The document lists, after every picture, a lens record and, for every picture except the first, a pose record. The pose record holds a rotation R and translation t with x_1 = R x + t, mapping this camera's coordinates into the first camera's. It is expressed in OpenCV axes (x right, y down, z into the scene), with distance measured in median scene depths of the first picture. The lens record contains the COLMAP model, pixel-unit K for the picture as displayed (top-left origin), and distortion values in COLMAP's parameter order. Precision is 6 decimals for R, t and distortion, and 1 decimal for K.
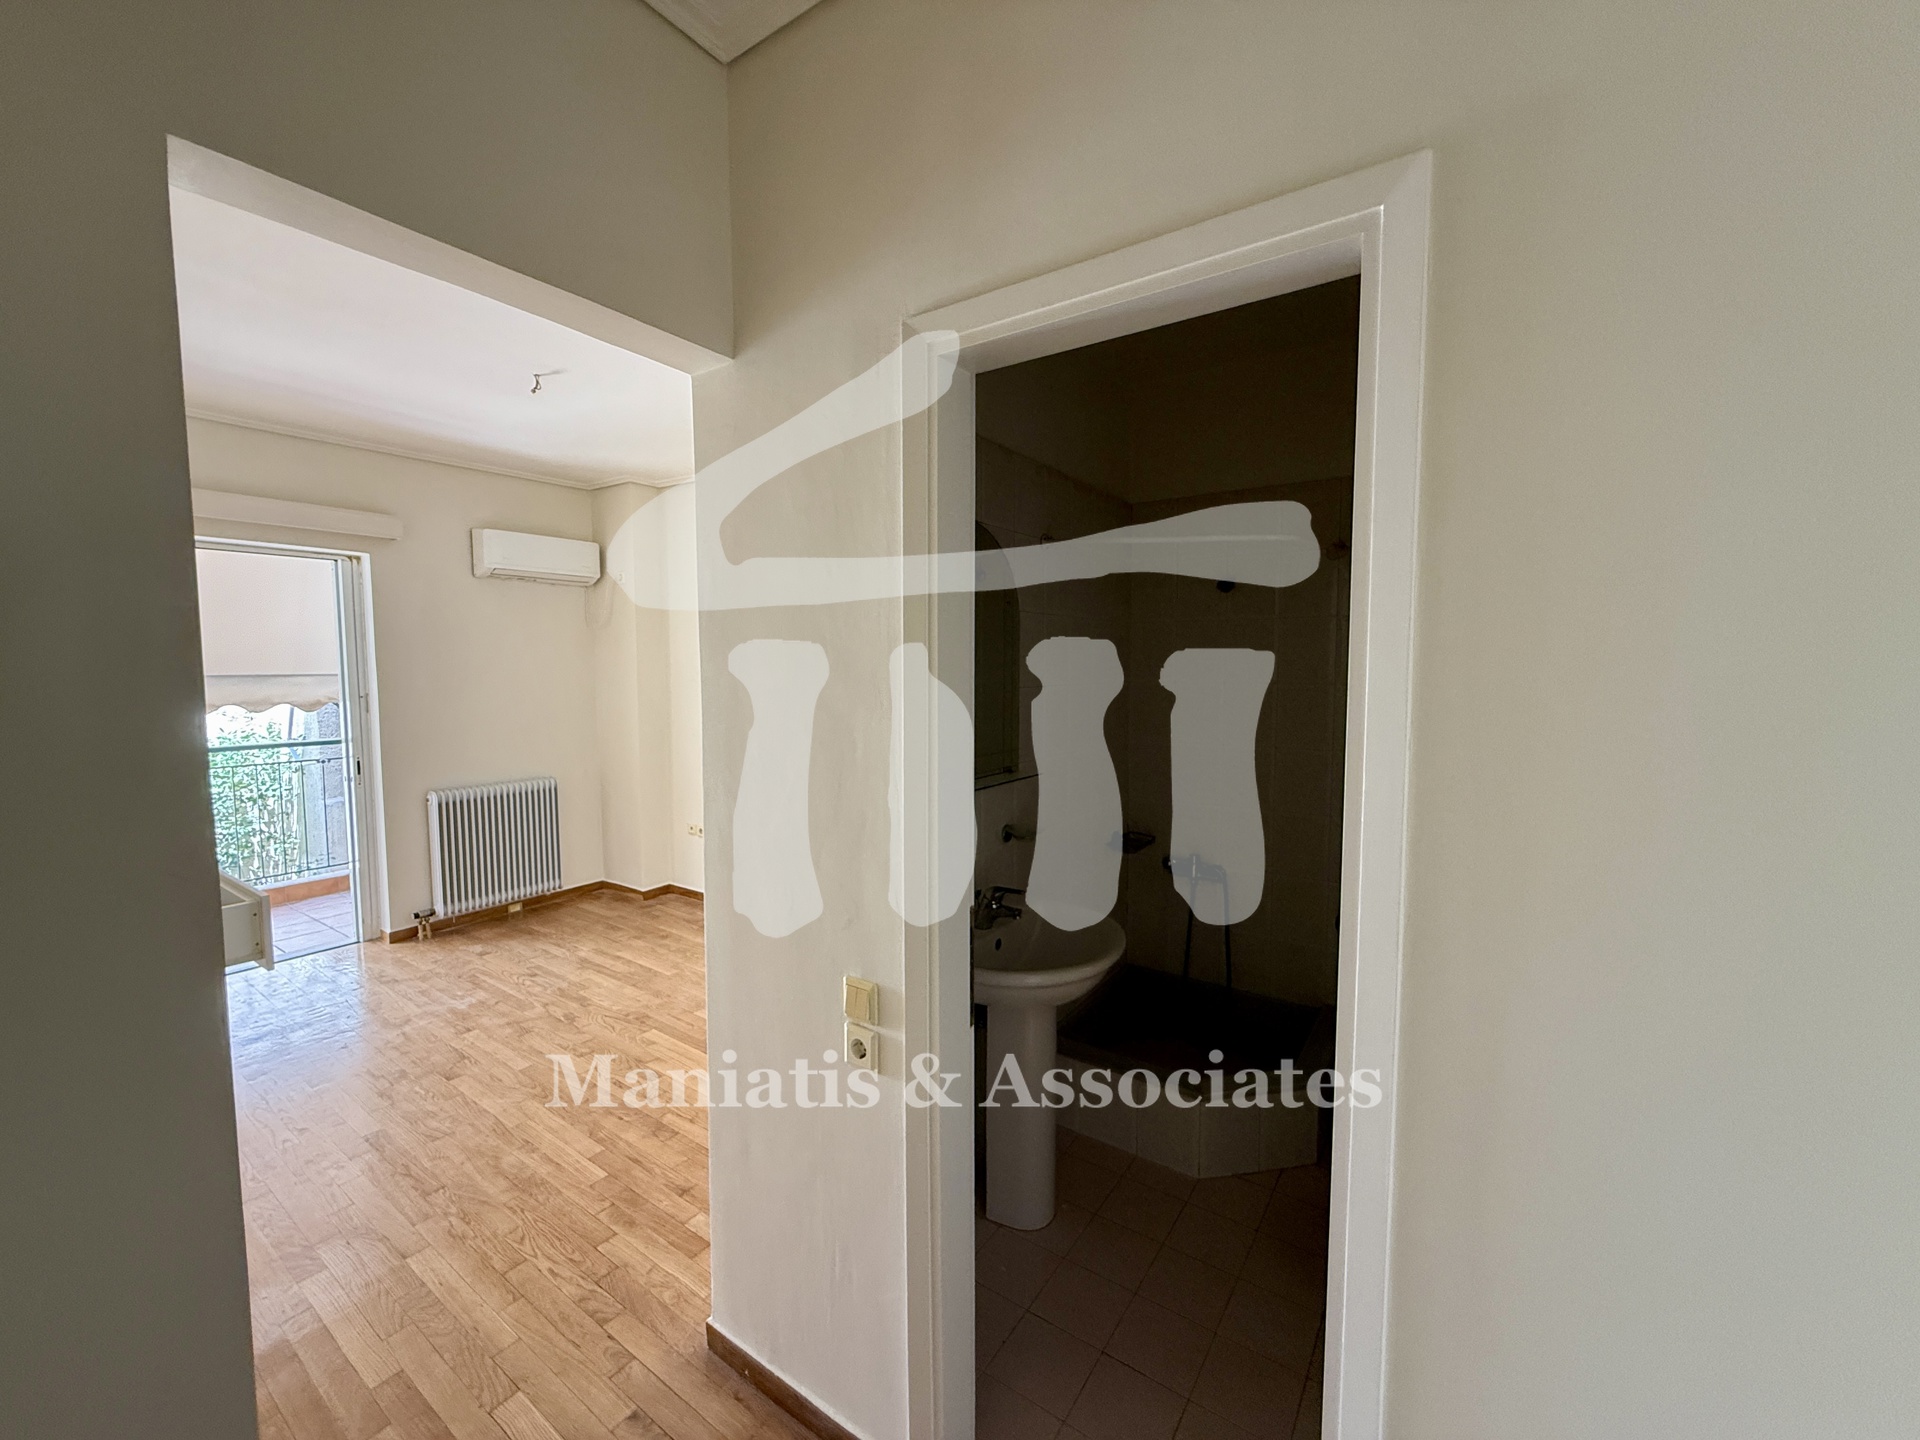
lens RADIAL K [[766.9, 0, 954.4], [0, 766.9, 720.3], [0, 0, 1]] dist [0.000786, -0.000077]
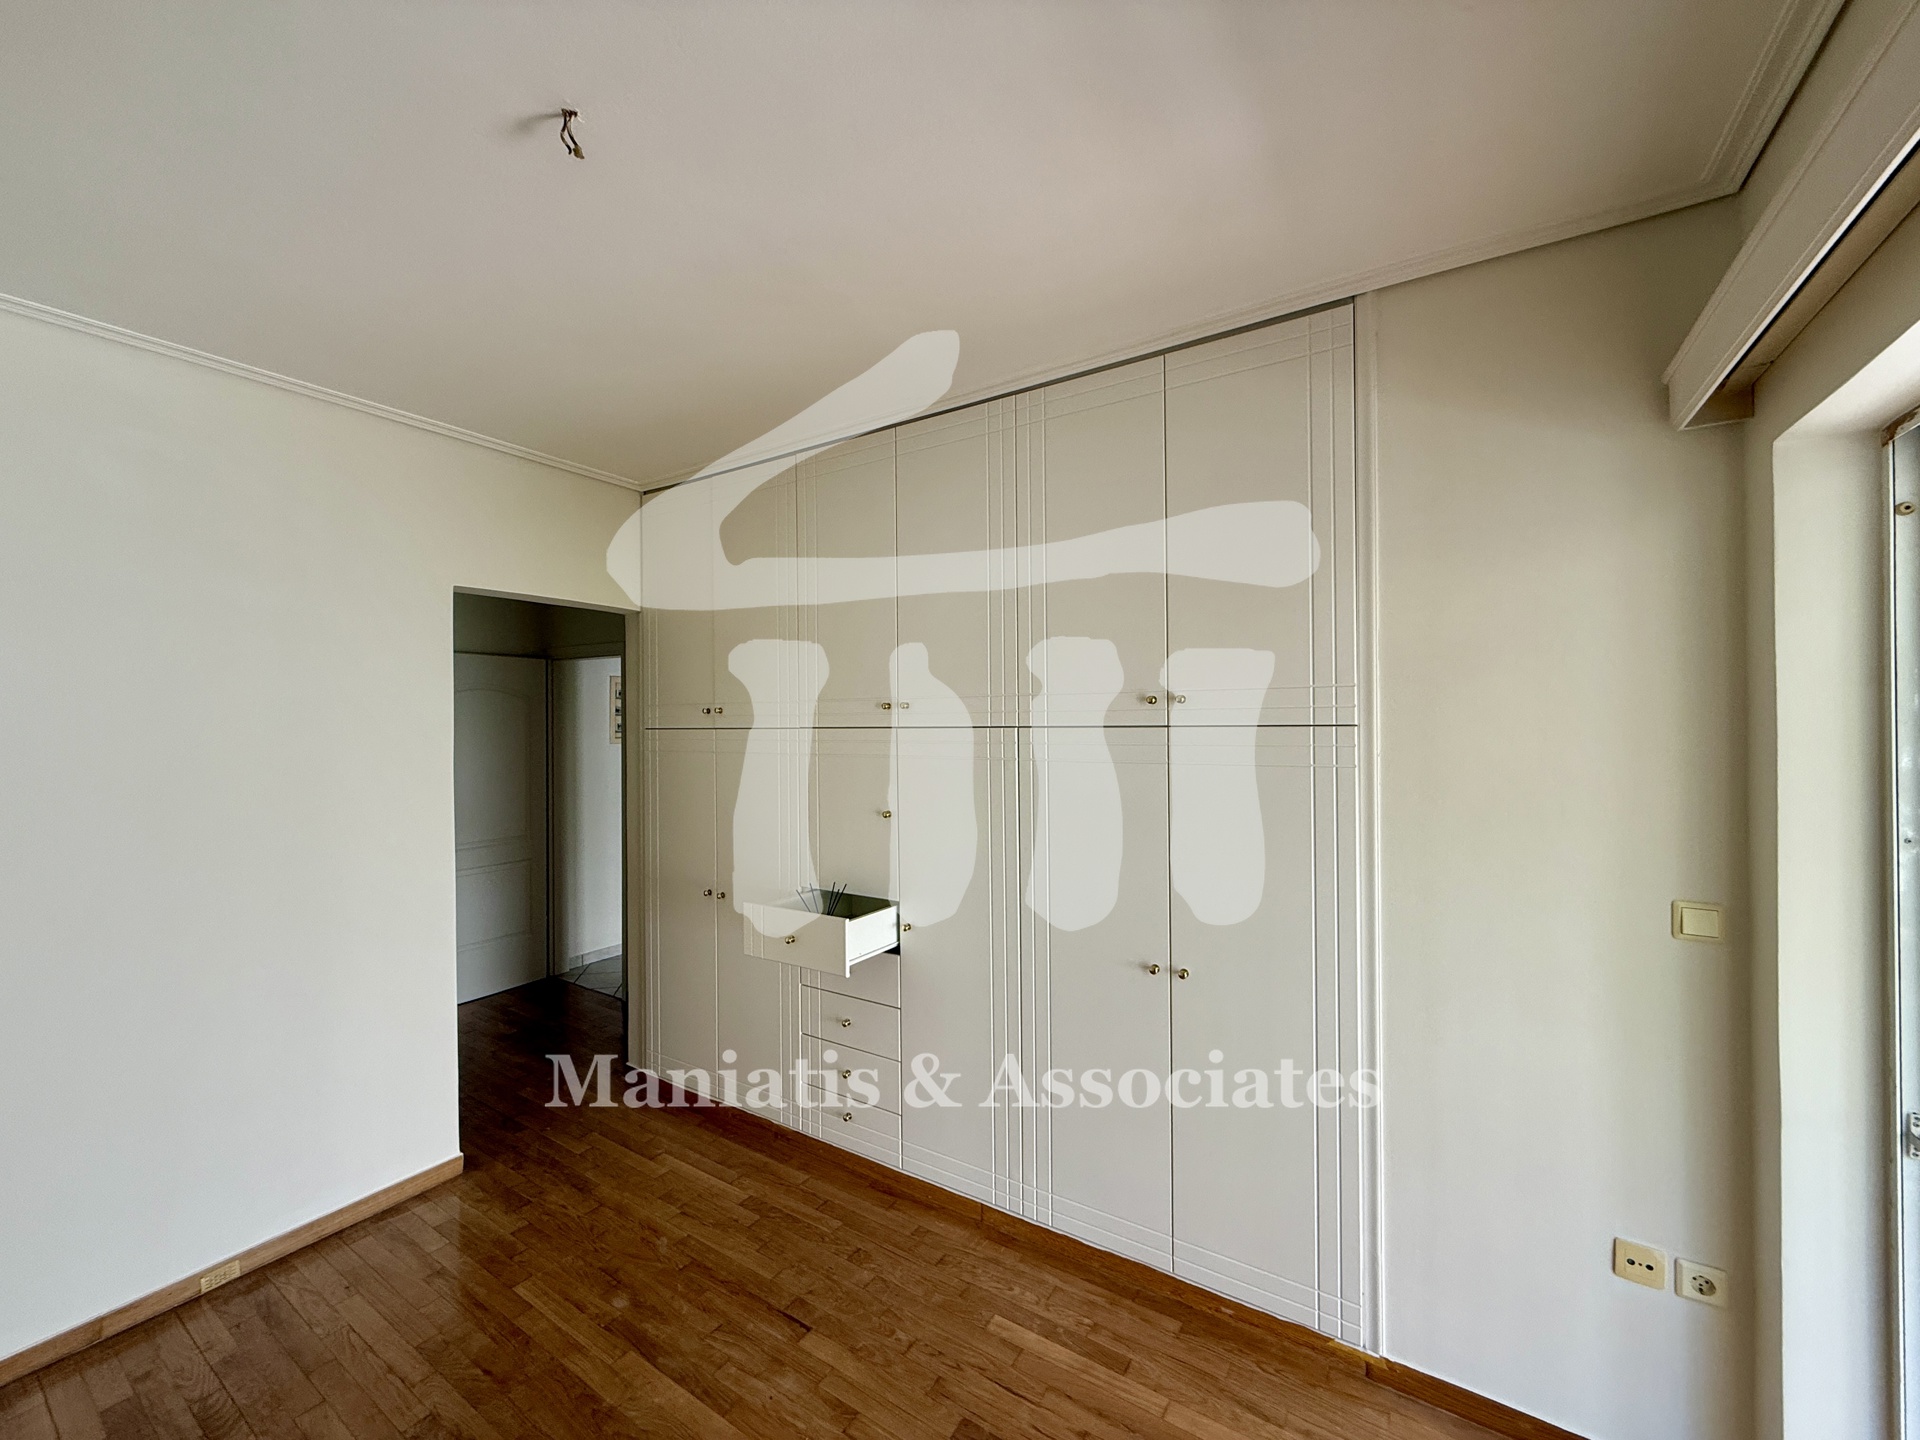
lens RADIAL K [[766.9, 0, 954.4], [0, 766.9, 720.3], [0, 0, 1]] dist [0.000786, -0.000077]
pose [[-0.999262, 0.012187, -0.036428, -1.022091], [0.009478, 0.997241, 0.073624, -0.186351], [0.037225, 0.073224, -0.996621, 2.014245]]
